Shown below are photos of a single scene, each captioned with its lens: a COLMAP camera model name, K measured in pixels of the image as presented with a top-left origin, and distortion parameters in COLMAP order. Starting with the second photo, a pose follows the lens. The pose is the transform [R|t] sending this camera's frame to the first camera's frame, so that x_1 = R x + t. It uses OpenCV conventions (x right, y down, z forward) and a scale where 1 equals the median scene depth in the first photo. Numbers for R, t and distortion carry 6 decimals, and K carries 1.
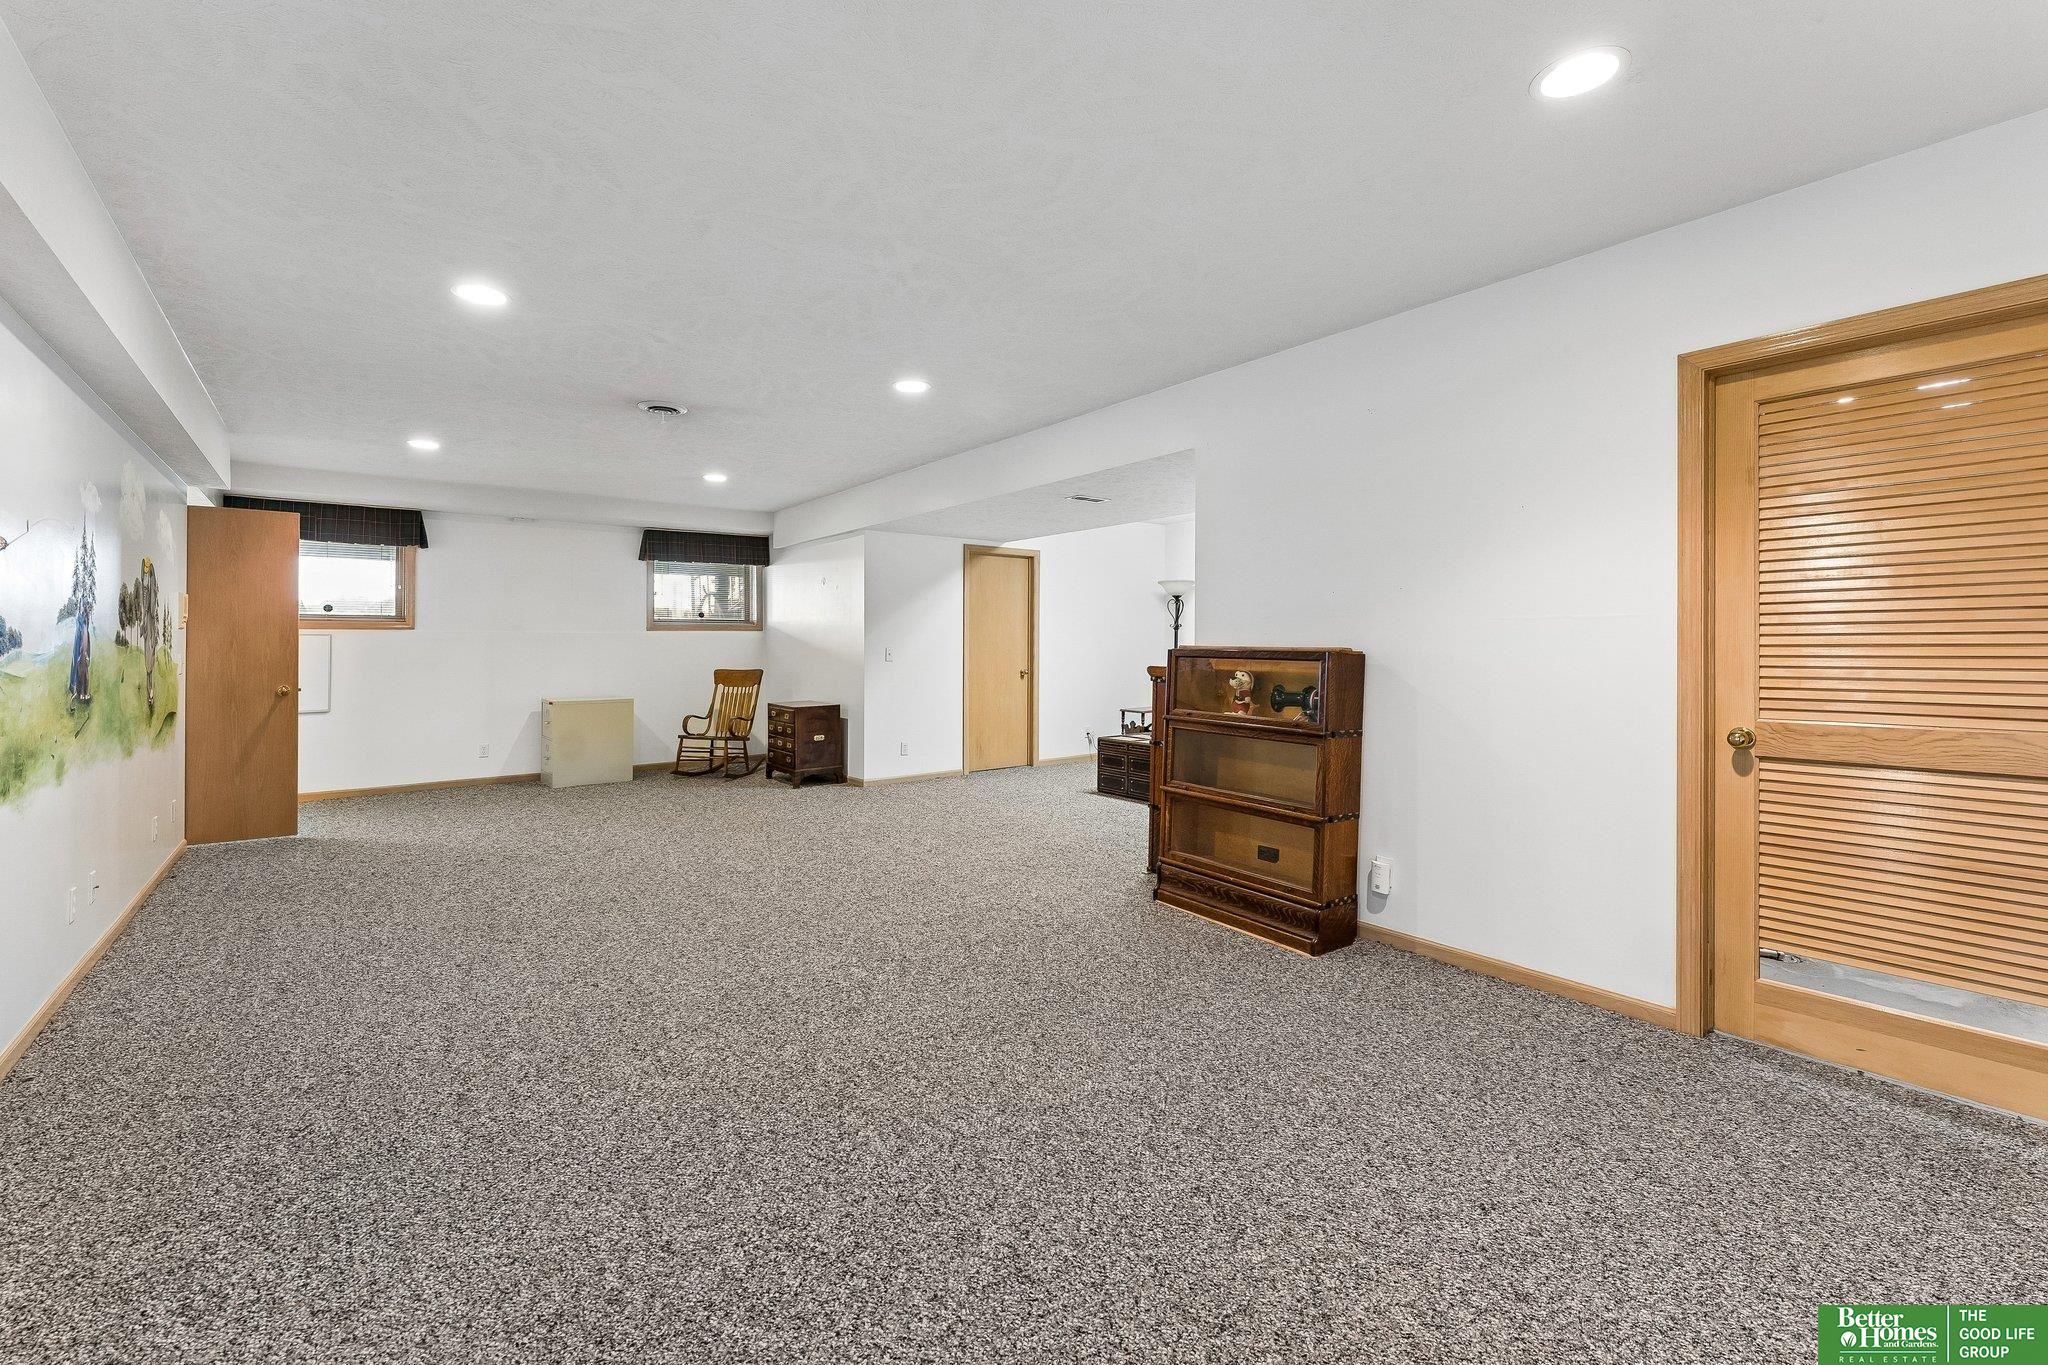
lens RADIAL K [[852.7, 0, 1004.9], [0, 852.7, 642.0], [0, 0, 1]] dist [0.000181, 0.000215]
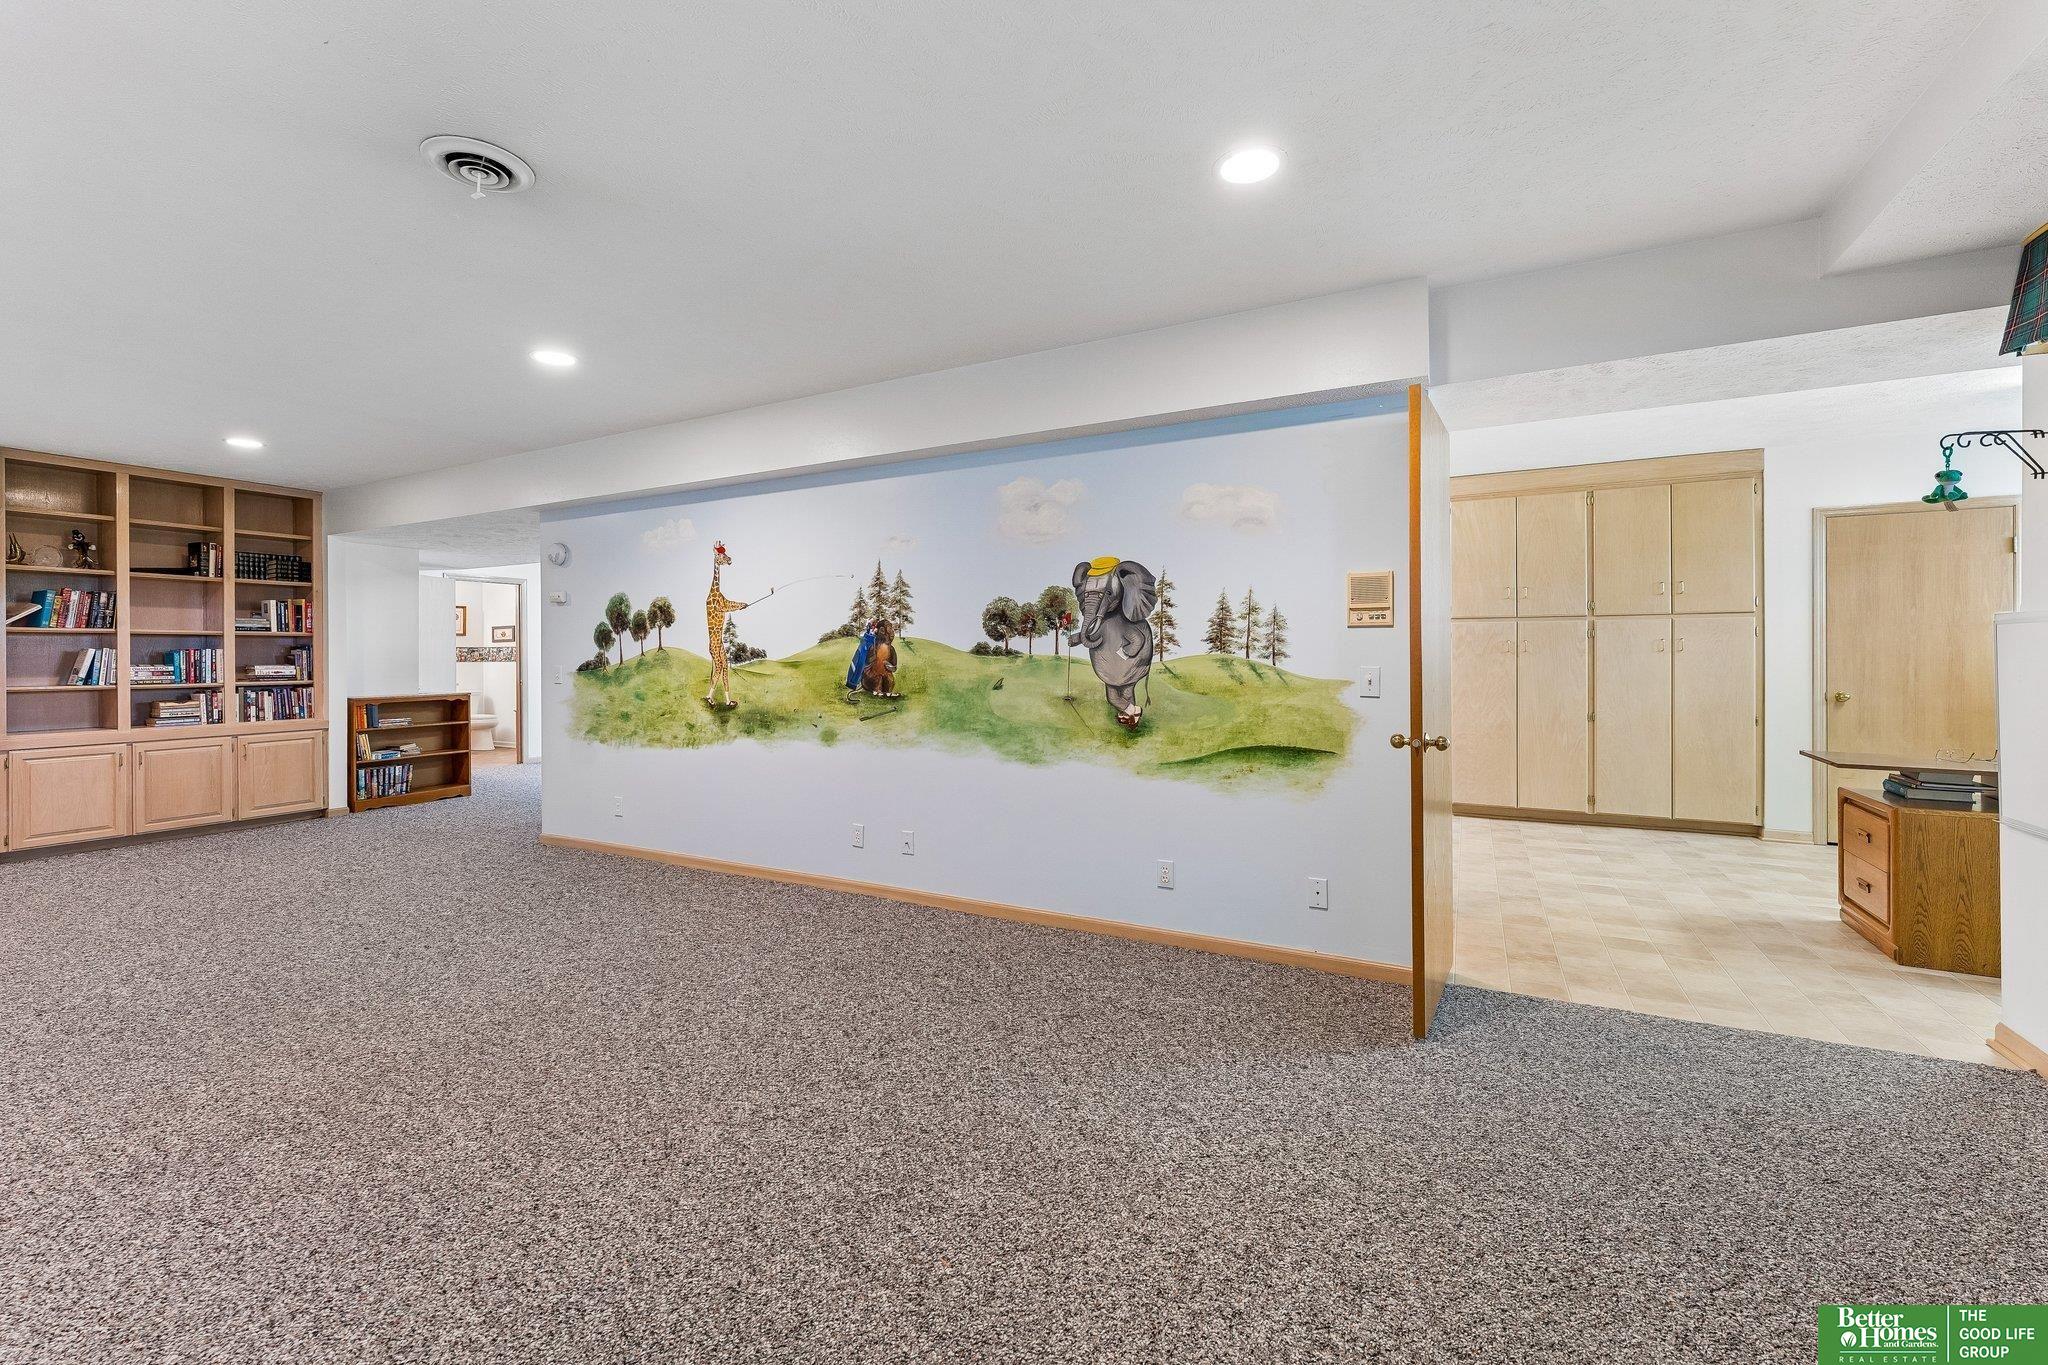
lens RADIAL K [[840.1, 0, 1009.3], [0, 840.1, 656.6], [0, 0, 1]] dist [0.003323, 0.000007]
pose [[-0.912973, 0.011107, -0.407869, -0.537528], [0.011177, 0.999935, 0.002214, 0.003026], [0.407867, -0.002538, -0.913038, 1.731643]]
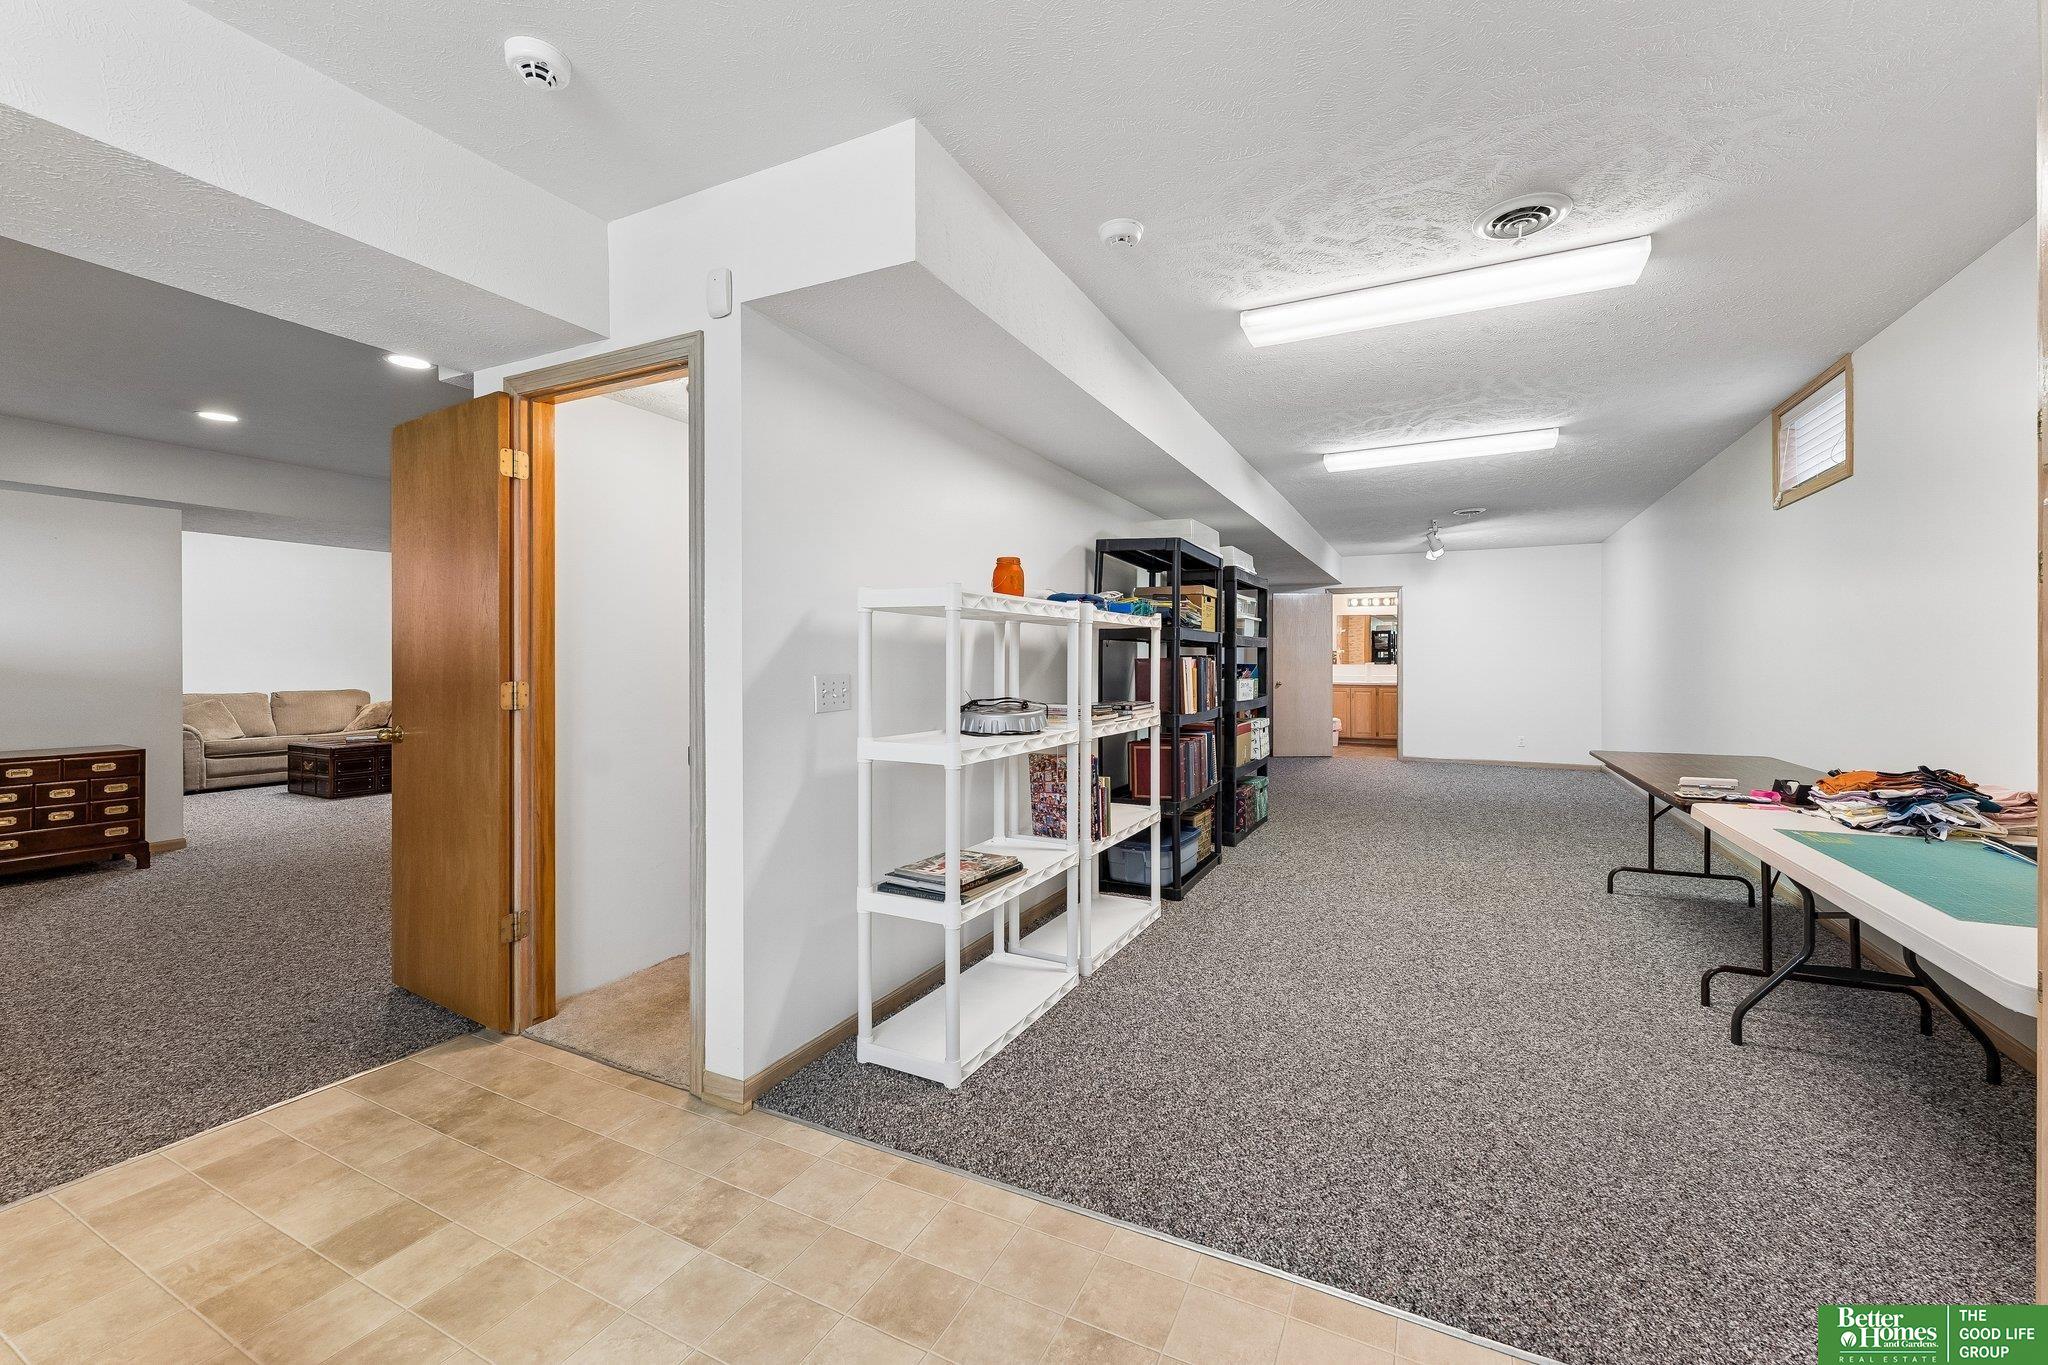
lens RADIAL K [[824.9, 0, 1026.7], [0, 824.9, 664.0], [0, 0, 1]] dist [-0.000207, -0.000368]
pose [[-0.439984, -0.000209, 0.898005, -1.931570], [-0.003525, 0.999993, -0.001494, 0.013813], [-0.897999, -0.003823, -0.439982, 1.118804]]
